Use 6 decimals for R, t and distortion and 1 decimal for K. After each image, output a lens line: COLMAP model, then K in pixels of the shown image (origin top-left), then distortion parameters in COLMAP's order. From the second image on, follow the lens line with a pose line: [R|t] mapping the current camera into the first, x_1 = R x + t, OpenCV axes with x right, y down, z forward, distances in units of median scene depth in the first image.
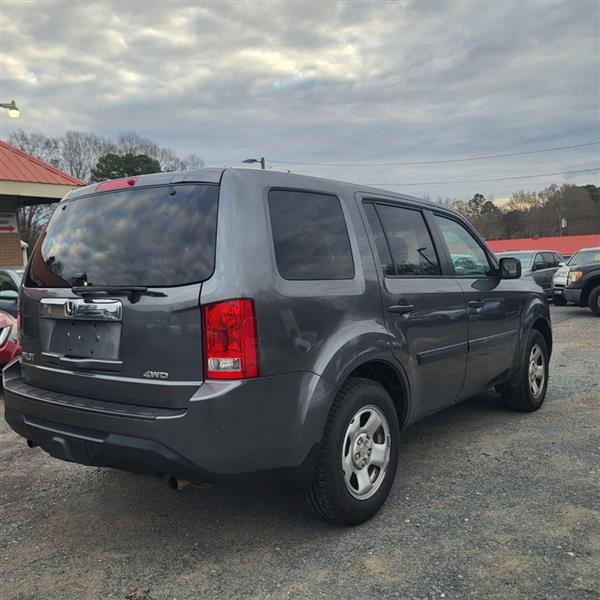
lens RADIAL K [[640.0, 0, 300.7], [0, 640.0, 309.2], [0, 0, 1]] dist [0.008865, 0.007470]
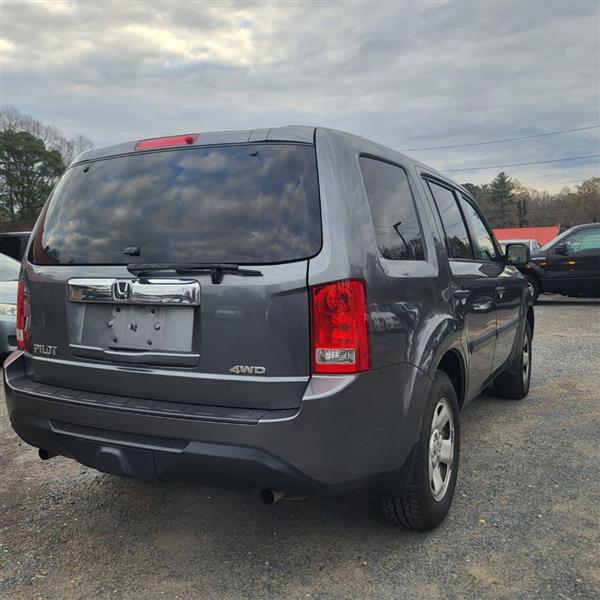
lens RADIAL K [[641.2, 0, 311.8], [0, 641.2, 325.1], [0, 0, 1]] dist [0.027558, -0.008832]
pose [[0.982849, -0.004481, 0.184357, -0.143576], [-0.002425, 0.999304, 0.037215, 0.006148], [-0.184395, -0.037024, 0.982155, 0.078396]]
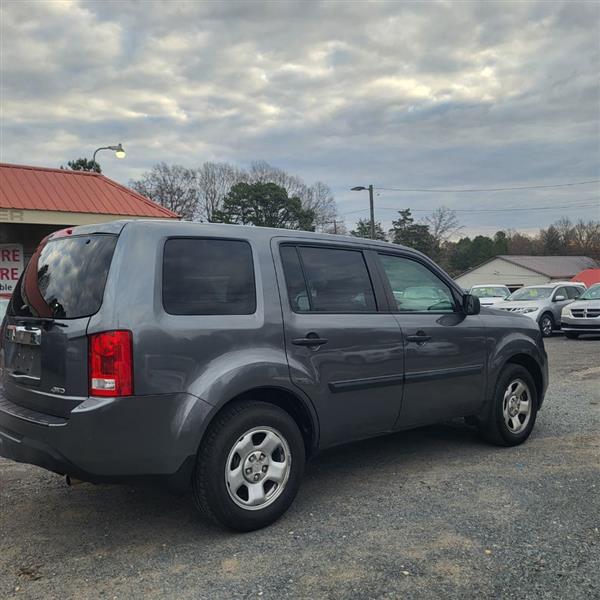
lens RADIAL K [[629.0, 0, 297.8], [0, 629.0, 301.9], [0, 0, 1]] dist [0.034691, -0.024109]
pose [[0.977223, 0.021740, -0.211097, 0.229722], [-0.031124, 0.998665, -0.041230, -0.014676], [0.209919, 0.046861, 0.976595, -0.047656]]
